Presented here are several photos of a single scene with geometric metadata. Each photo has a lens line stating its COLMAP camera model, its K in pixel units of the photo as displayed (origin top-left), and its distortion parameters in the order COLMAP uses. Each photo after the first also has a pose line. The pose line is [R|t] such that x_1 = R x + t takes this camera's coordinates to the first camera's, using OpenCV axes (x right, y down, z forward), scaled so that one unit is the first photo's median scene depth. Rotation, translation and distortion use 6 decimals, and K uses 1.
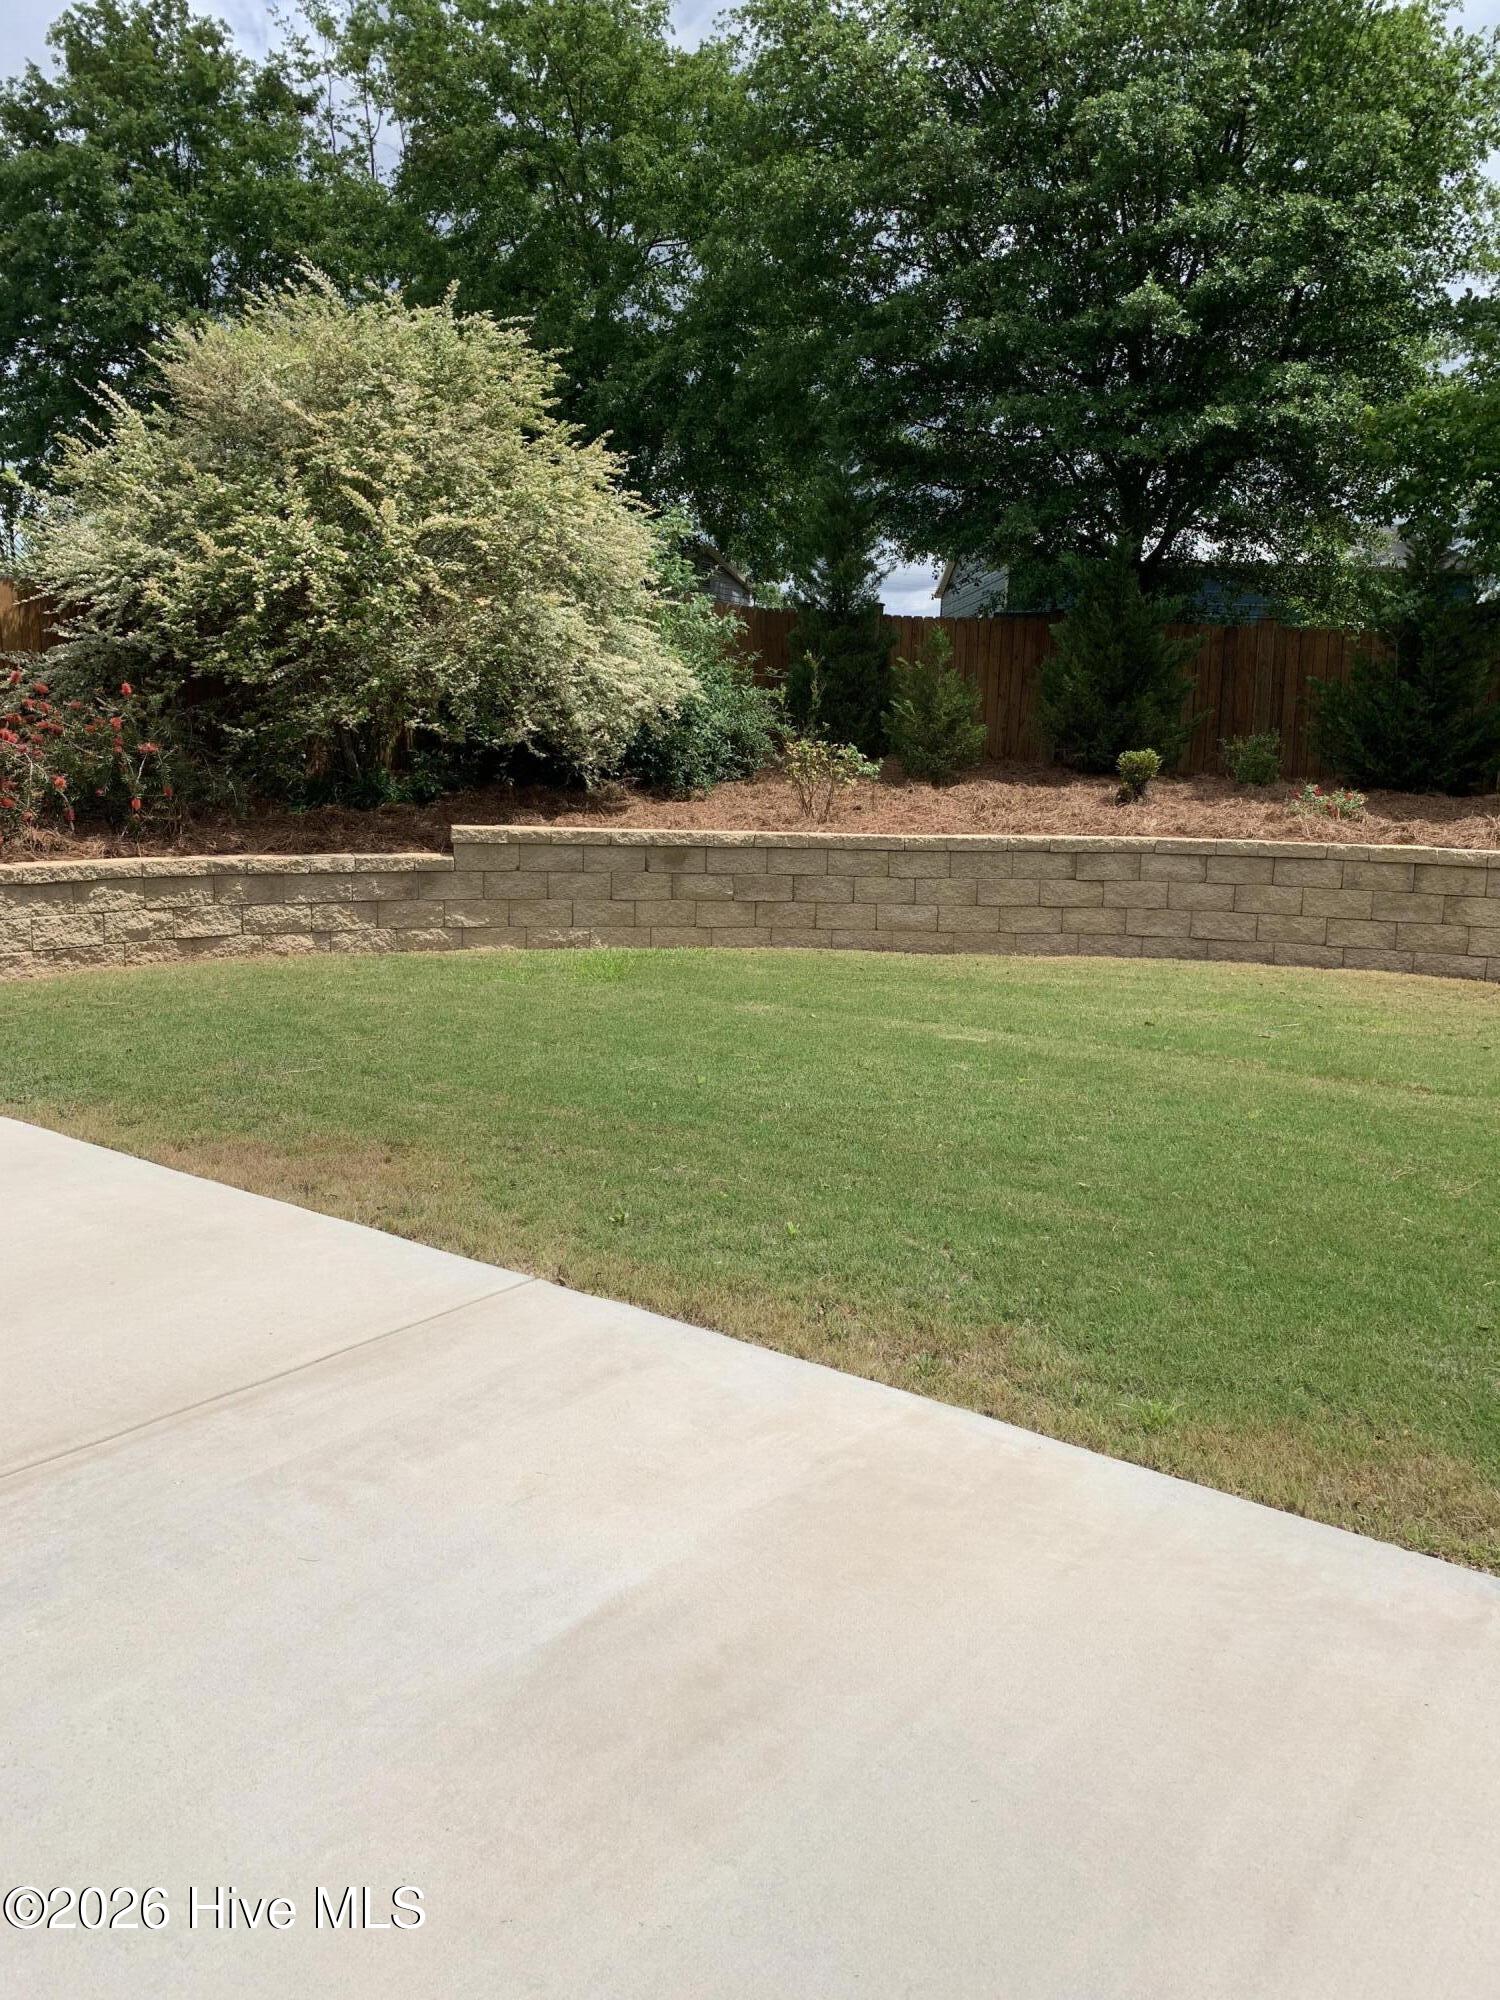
lens RADIAL K [[1506.8, 0, 747.4], [0, 1506.8, 1009.9], [0, 0, 1]] dist [-0.002158, -0.001576]
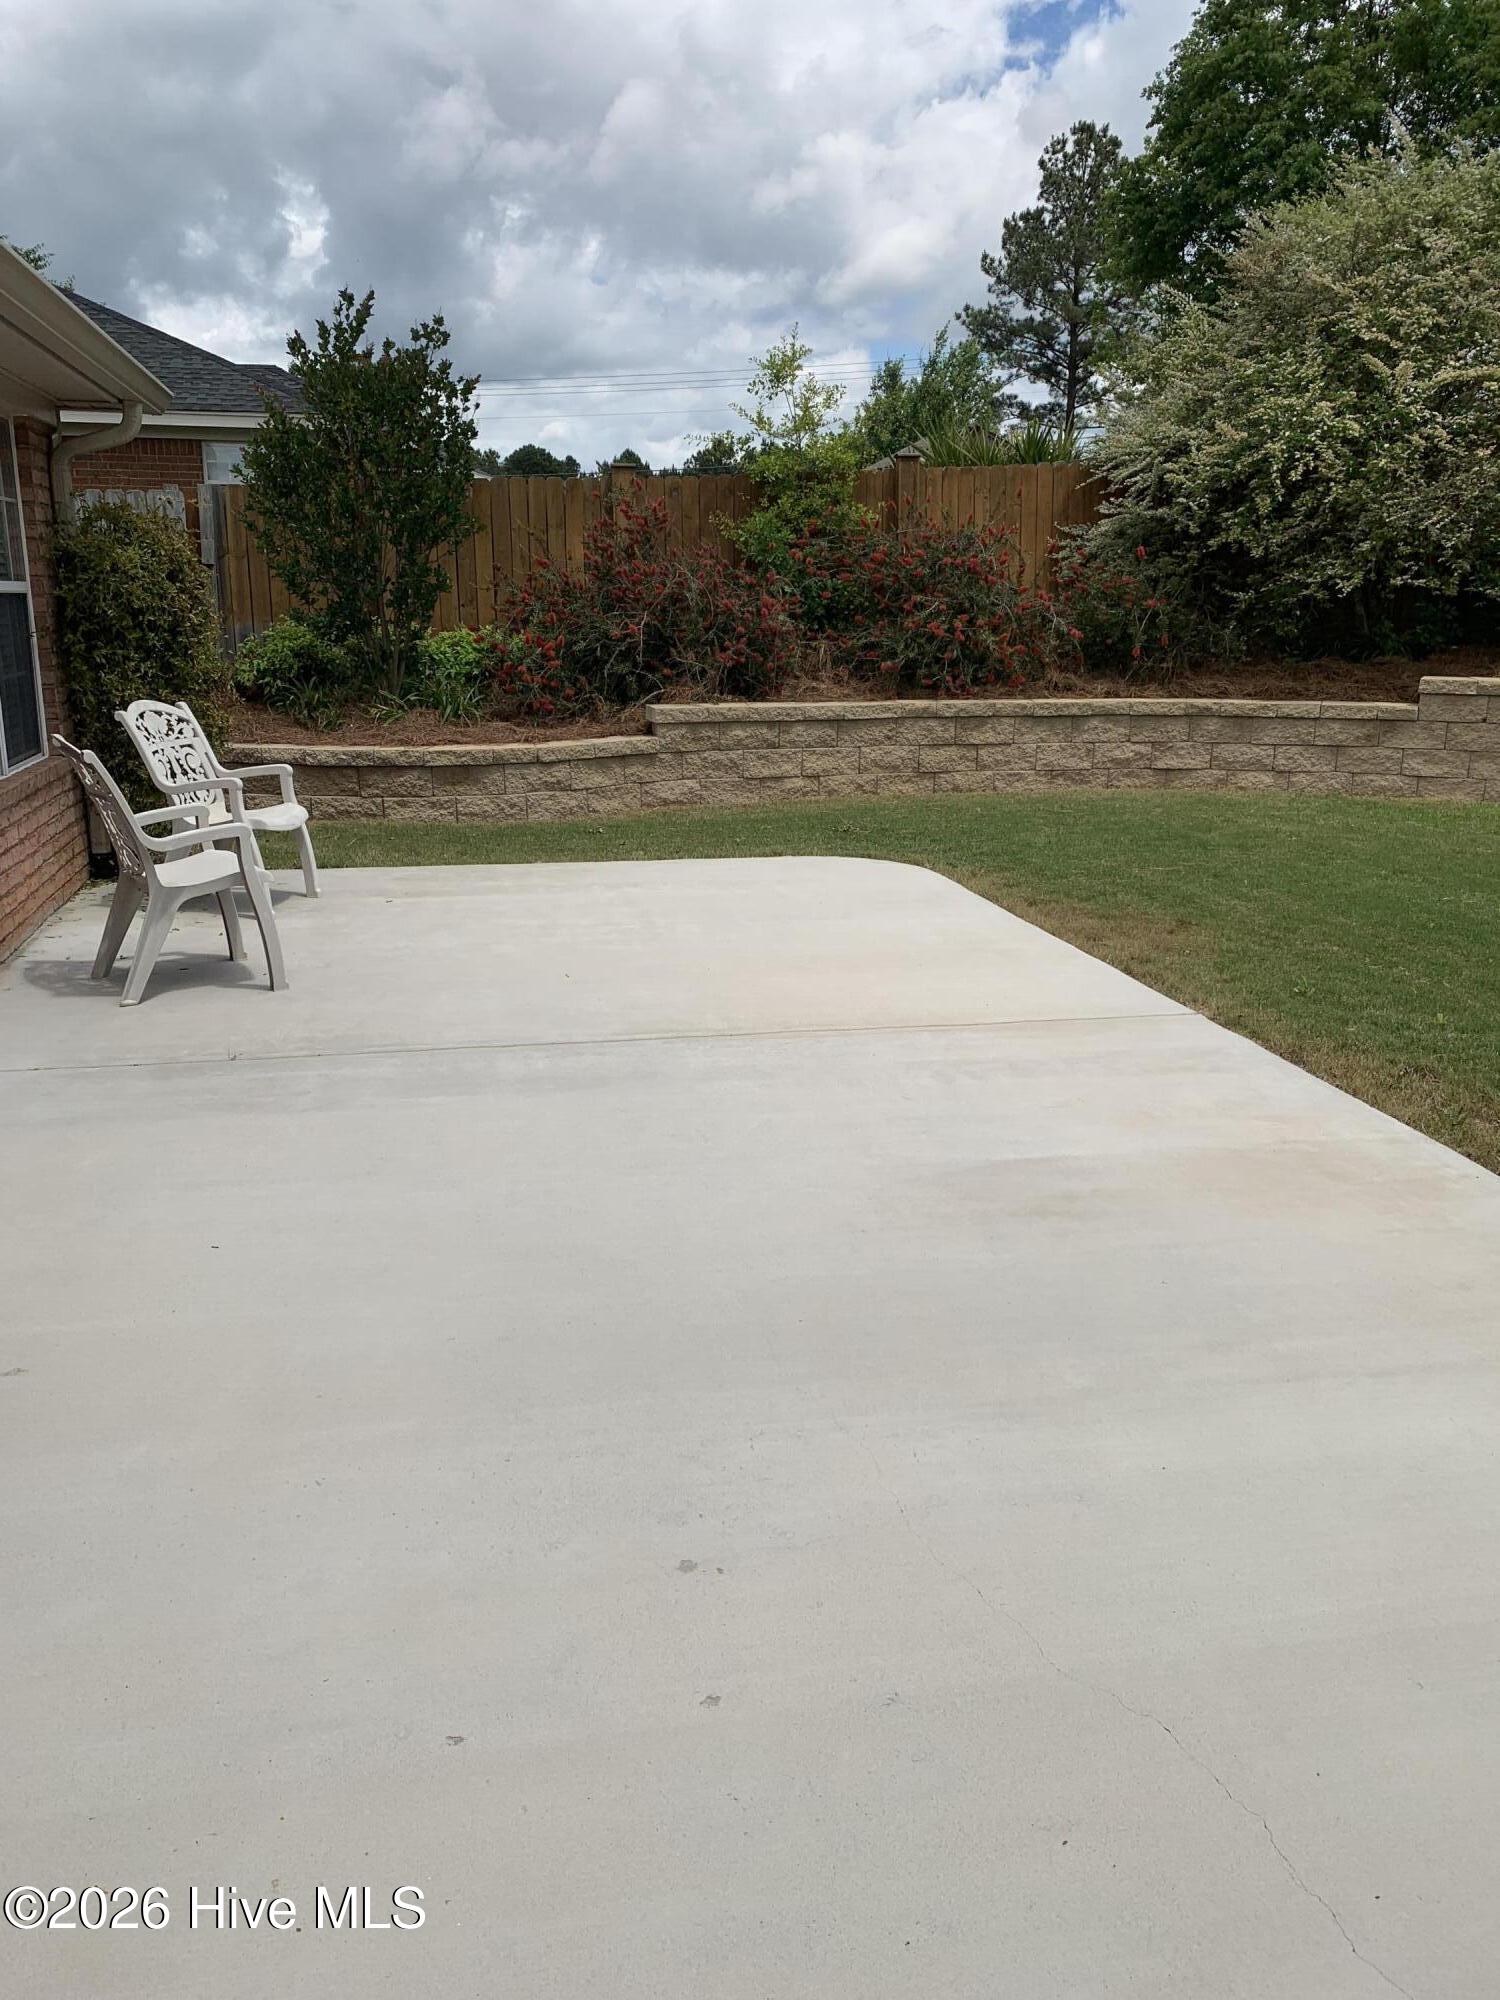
lens RADIAL K [[1506.8, 0, 747.4], [0, 1506.8, 1009.9], [0, 0, 1]] dist [-0.002158, -0.001576]
pose [[0.739703, 0.157774, -0.654177, 0.187619], [-0.099589, 0.987088, 0.125456, 0.022864], [0.665524, -0.027651, 0.745864, -0.101375]]
